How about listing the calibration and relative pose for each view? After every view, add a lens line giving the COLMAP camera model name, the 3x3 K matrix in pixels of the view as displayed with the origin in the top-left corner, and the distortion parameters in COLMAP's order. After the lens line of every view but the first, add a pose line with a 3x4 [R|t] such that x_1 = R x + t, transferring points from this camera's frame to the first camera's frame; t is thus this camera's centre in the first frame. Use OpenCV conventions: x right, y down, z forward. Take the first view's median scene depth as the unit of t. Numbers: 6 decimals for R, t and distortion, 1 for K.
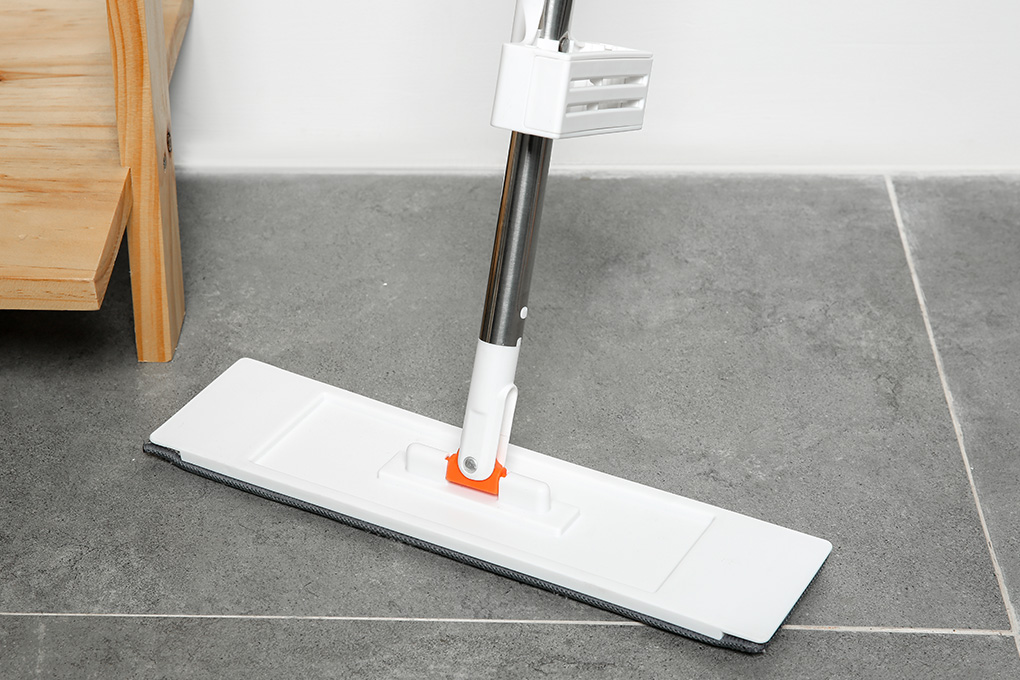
lens RADIAL K [[2094.6, 0, 509.1], [0, 2094.6, 343.4], [0, 0, 1]] dist [0.097347, 0.000000]
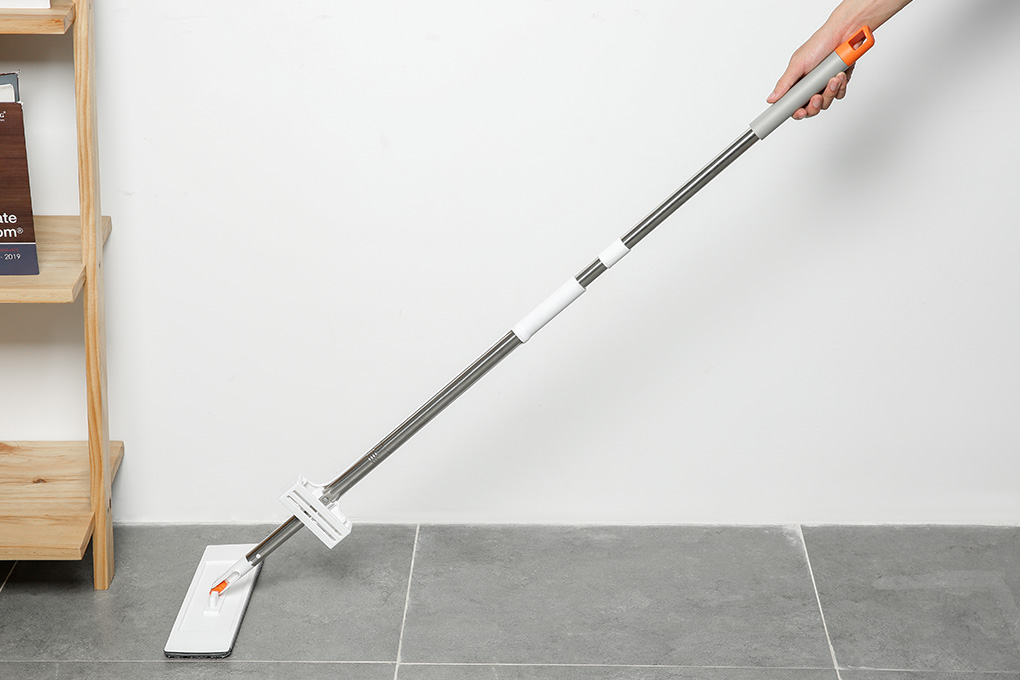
lens RADIAL K [[2094.6, 0, 504.6], [0, 2094.6, 336.8], [0, 0, 1]] dist [0.097347, 0.000000]
pose [[0.999877, -0.002298, 0.015545, 0.290426], [0.005805, 0.973290, -0.229507, 0.308702], [-0.014603, 0.229569, 0.973183, -1.611610]]
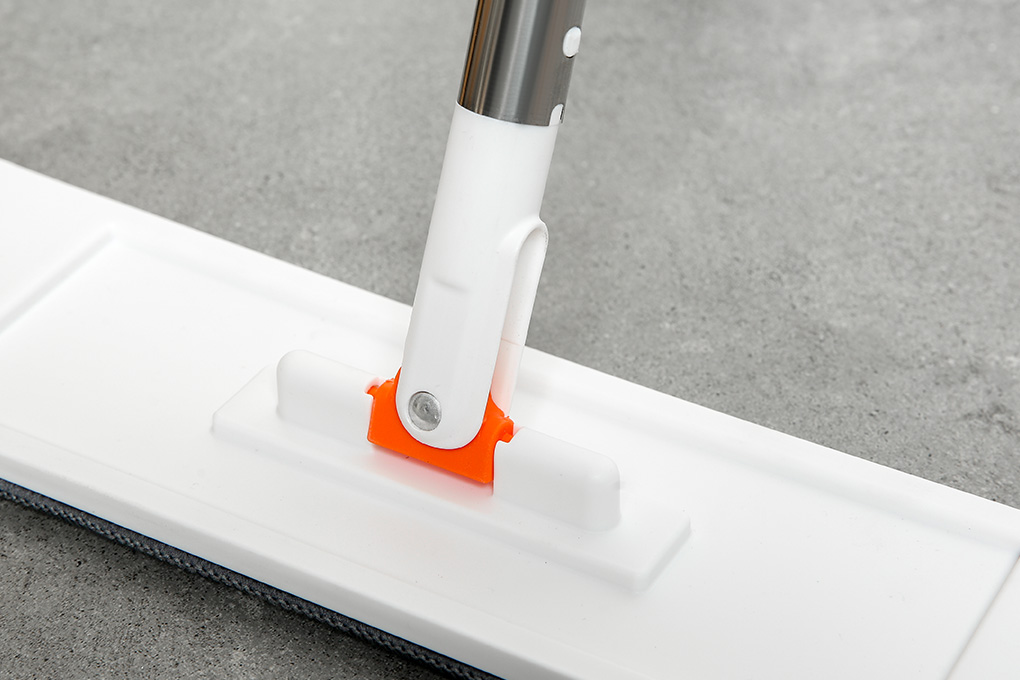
lens RADIAL K [[2094.6, 0, 505.5], [0, 2094.6, 333.9], [0, 0, 1]] dist [0.097347, 0.000000]
pose [[0.999591, 0.001851, -0.028530, 0.007780], [0.000946, 0.995214, 0.097711, 0.003248], [0.028574, -0.097698, 0.994806, 0.540684]]
